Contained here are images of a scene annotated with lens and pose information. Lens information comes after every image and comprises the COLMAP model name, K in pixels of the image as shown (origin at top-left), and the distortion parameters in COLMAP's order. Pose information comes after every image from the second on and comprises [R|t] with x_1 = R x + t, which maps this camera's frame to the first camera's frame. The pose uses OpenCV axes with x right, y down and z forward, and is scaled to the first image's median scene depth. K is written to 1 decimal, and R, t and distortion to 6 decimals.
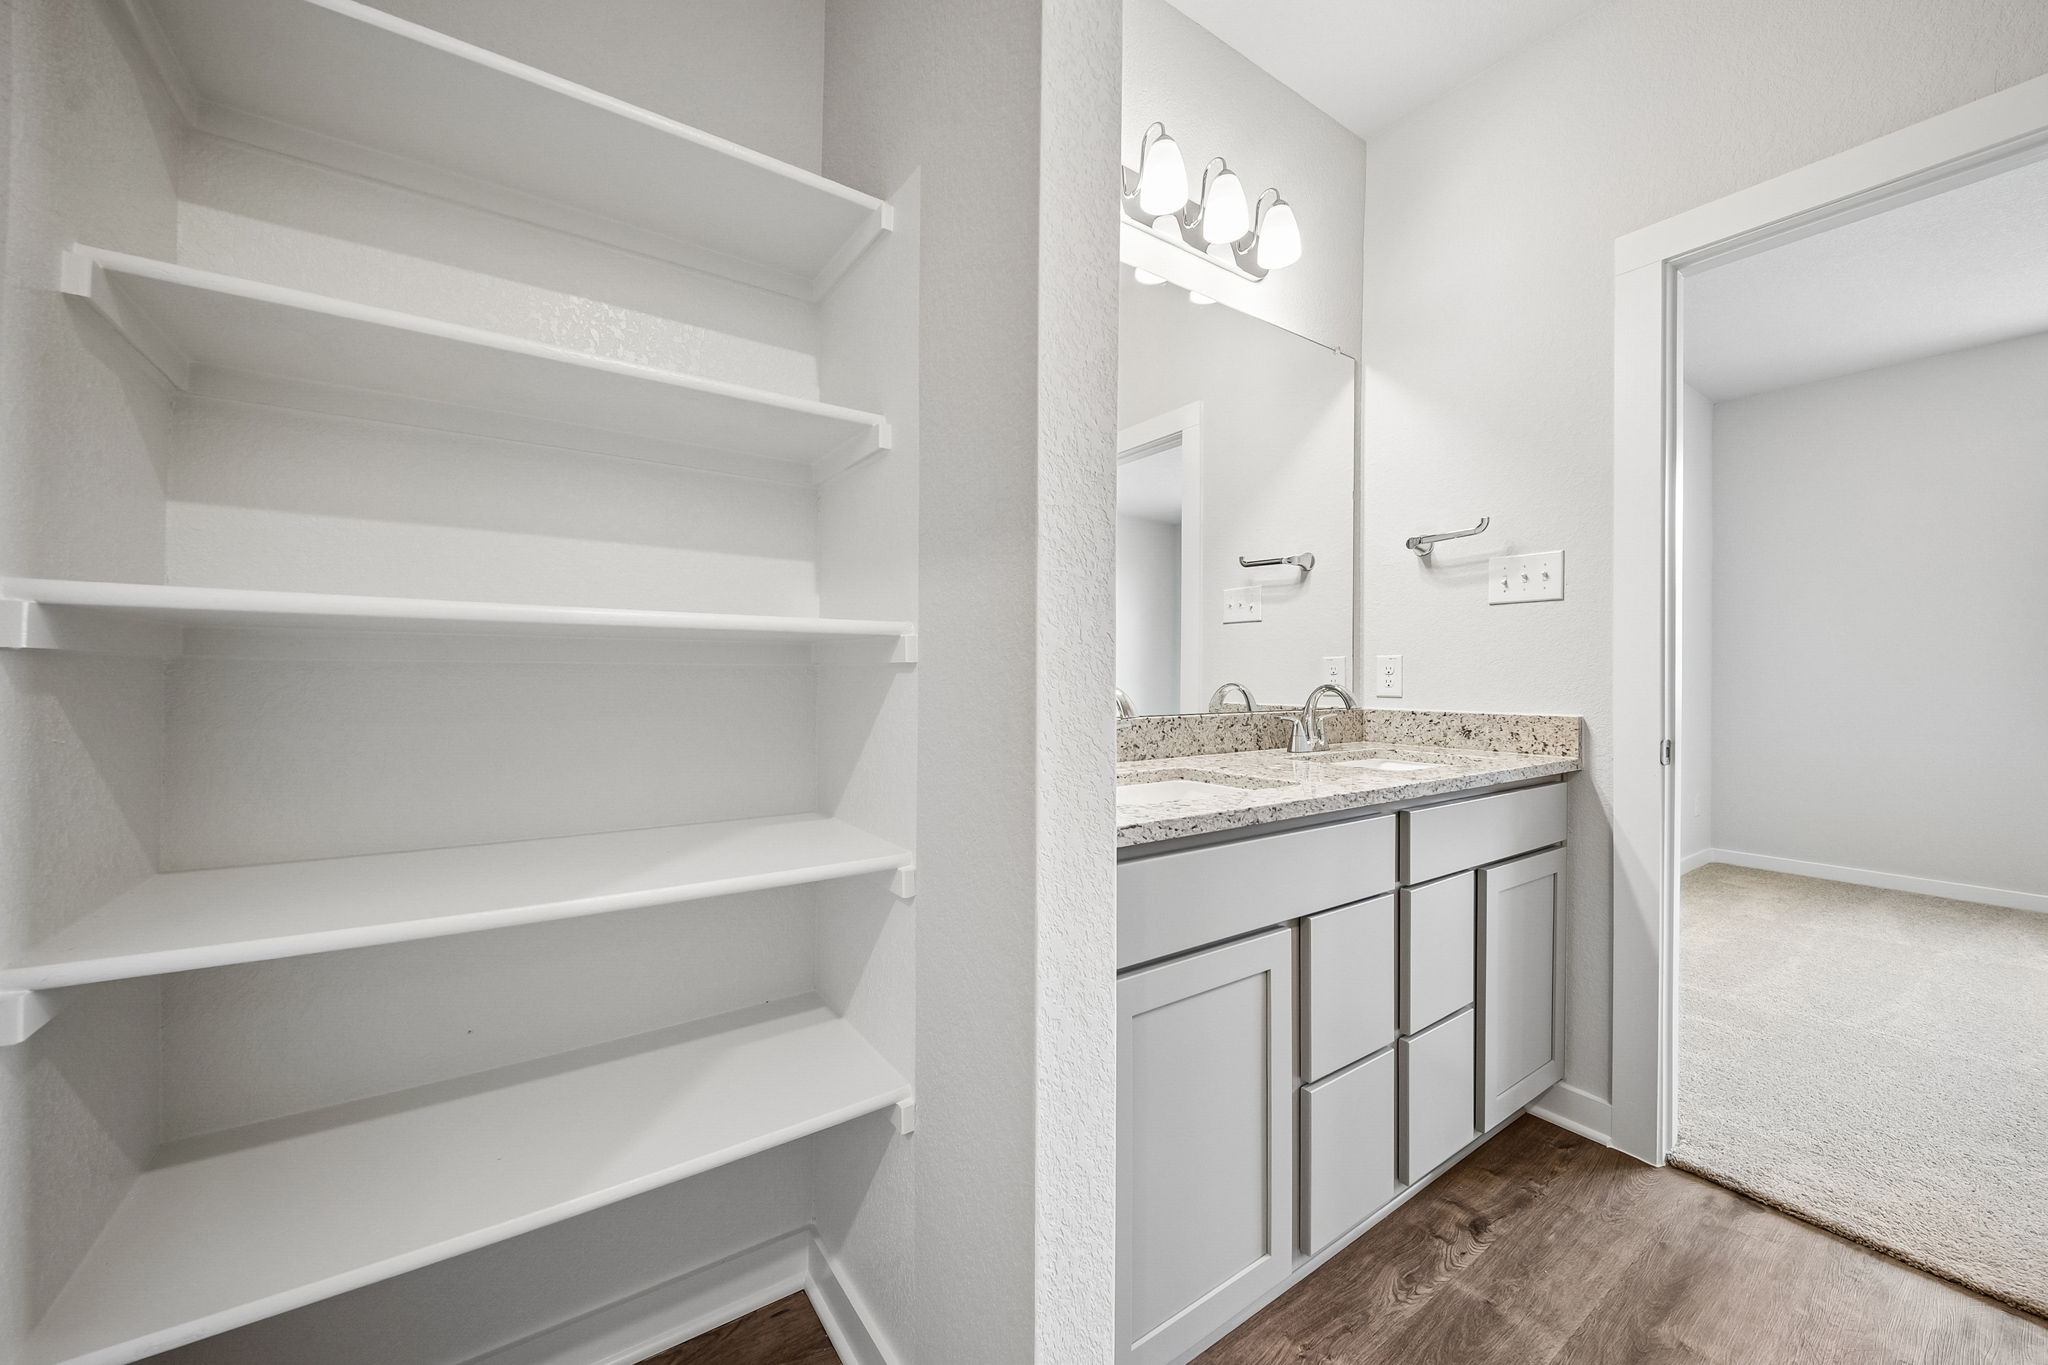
lens RADIAL K [[749.4, 0, 1033.0], [0, 749.4, 680.5], [0, 0, 1]] dist [0.012089, -0.009575]
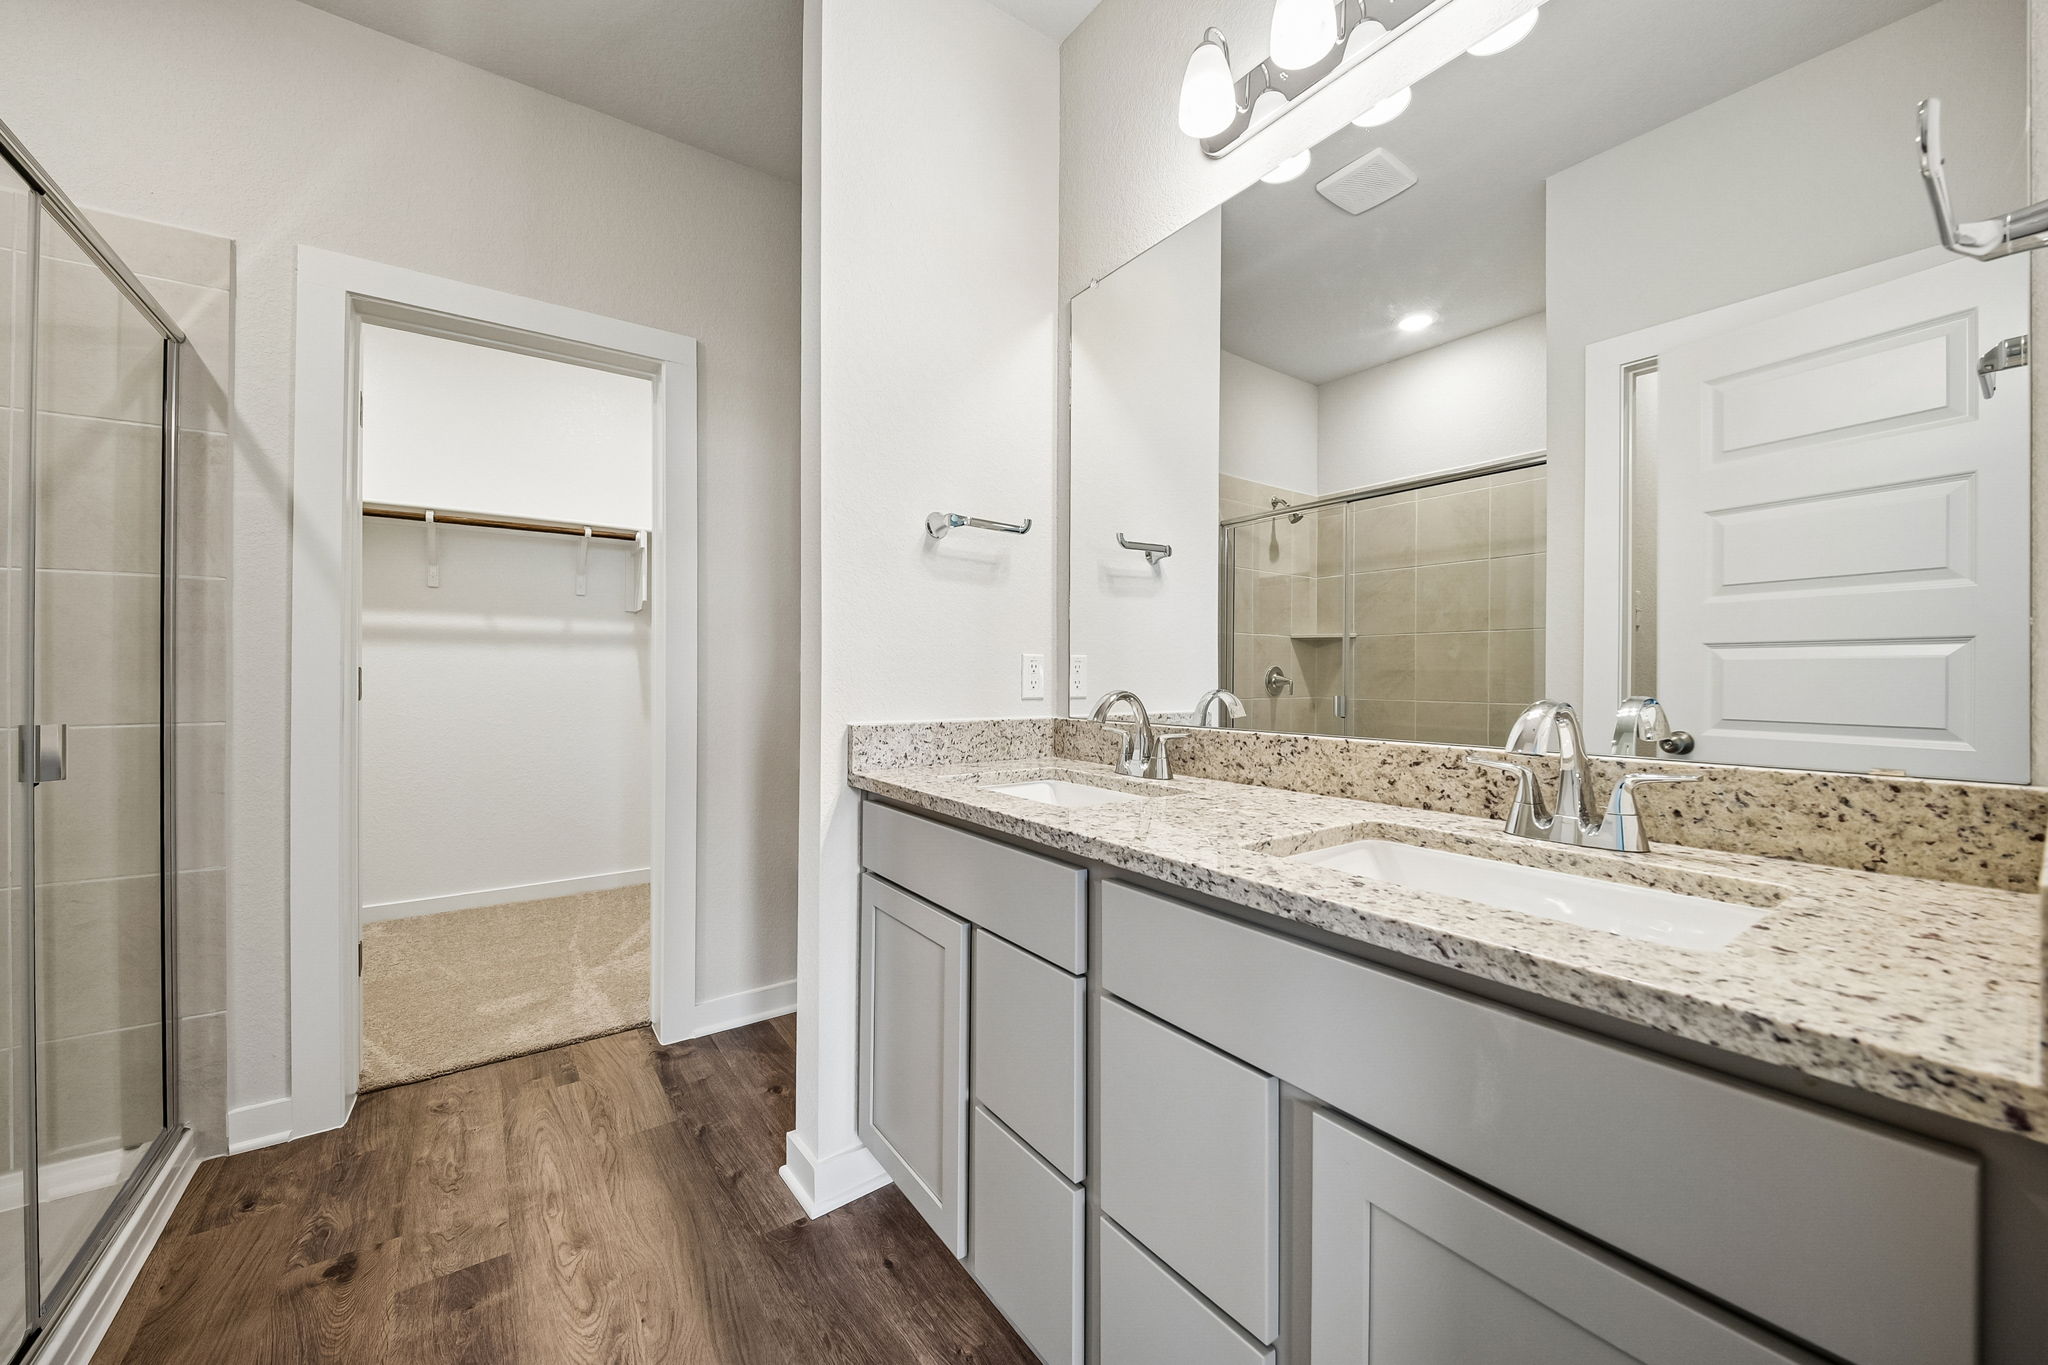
lens RADIAL K [[749.4, 0, 1033.0], [0, 749.4, 680.5], [0, 0, 1]] dist [0.012089, -0.009575]
pose [[0.020236, 0.000960, -0.999795, 0.967599], [-0.009434, 0.999955, 0.000769, -0.005421], [0.999751, 0.009416, 0.020244, 0.754266]]
